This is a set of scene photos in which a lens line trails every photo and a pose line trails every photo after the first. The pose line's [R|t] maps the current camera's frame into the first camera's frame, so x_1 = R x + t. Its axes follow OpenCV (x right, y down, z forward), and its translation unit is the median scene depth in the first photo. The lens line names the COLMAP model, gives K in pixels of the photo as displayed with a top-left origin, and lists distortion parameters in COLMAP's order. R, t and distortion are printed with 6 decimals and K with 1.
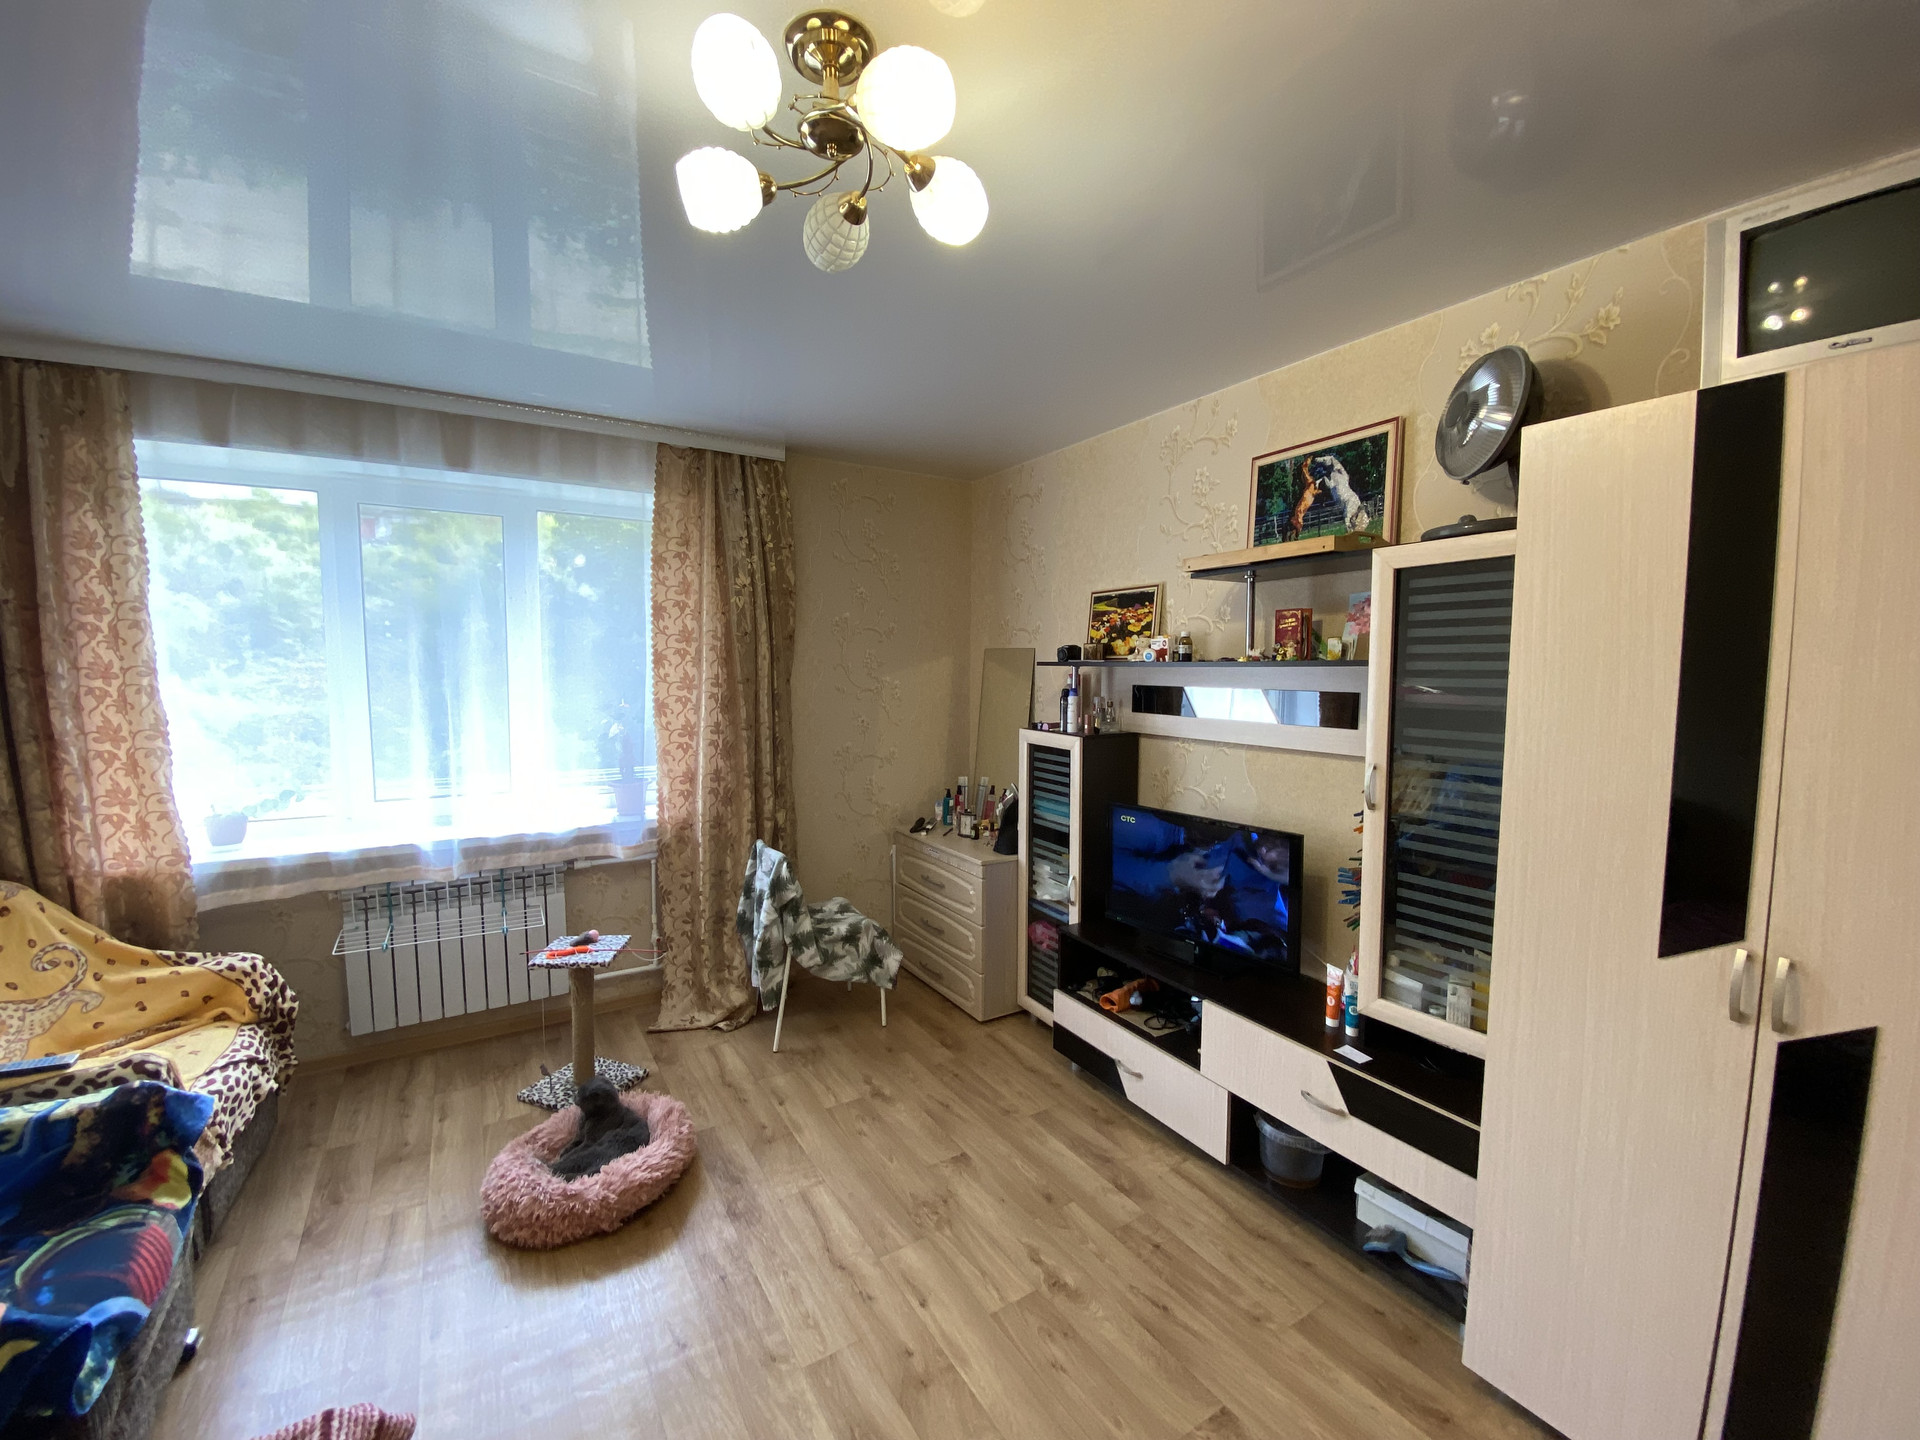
lens RADIAL K [[778.5, 0, 955.1], [0, 778.5, 717.3], [0, 0, 1]] dist [0.033658, -0.026328]
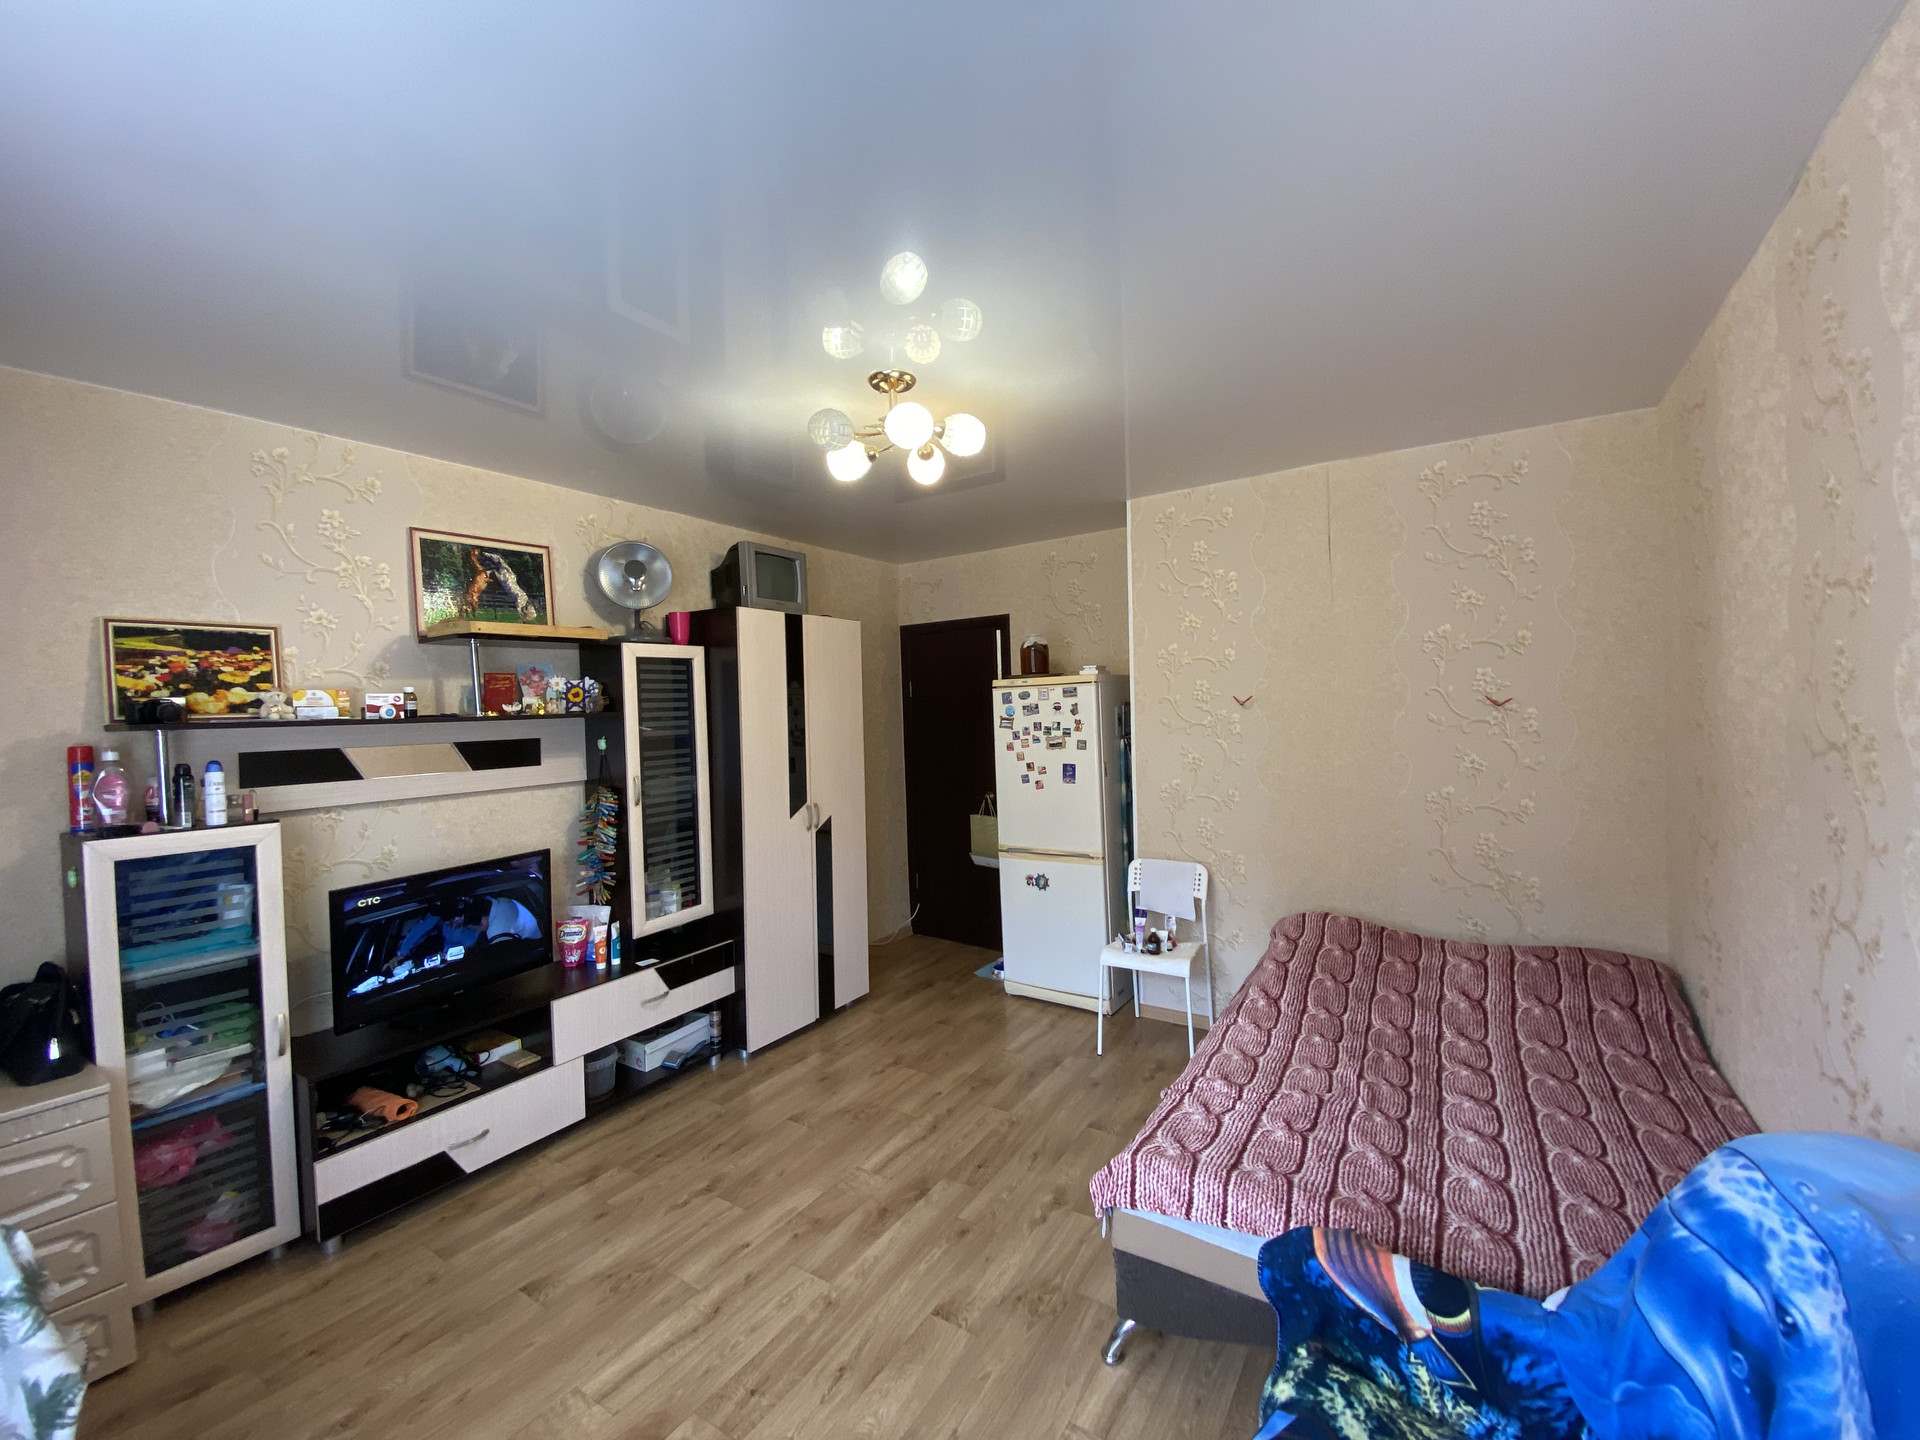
lens RADIAL K [[778.5, 0, 955.1], [0, 778.5, 717.3], [0, 0, 1]] dist [0.033658, -0.026328]
pose [[-0.429651, 0.001473, 0.902994, -0.958727], [0.092793, 0.994777, 0.042529, -0.054716], [-0.898214, 0.102064, -0.427544, 0.874415]]
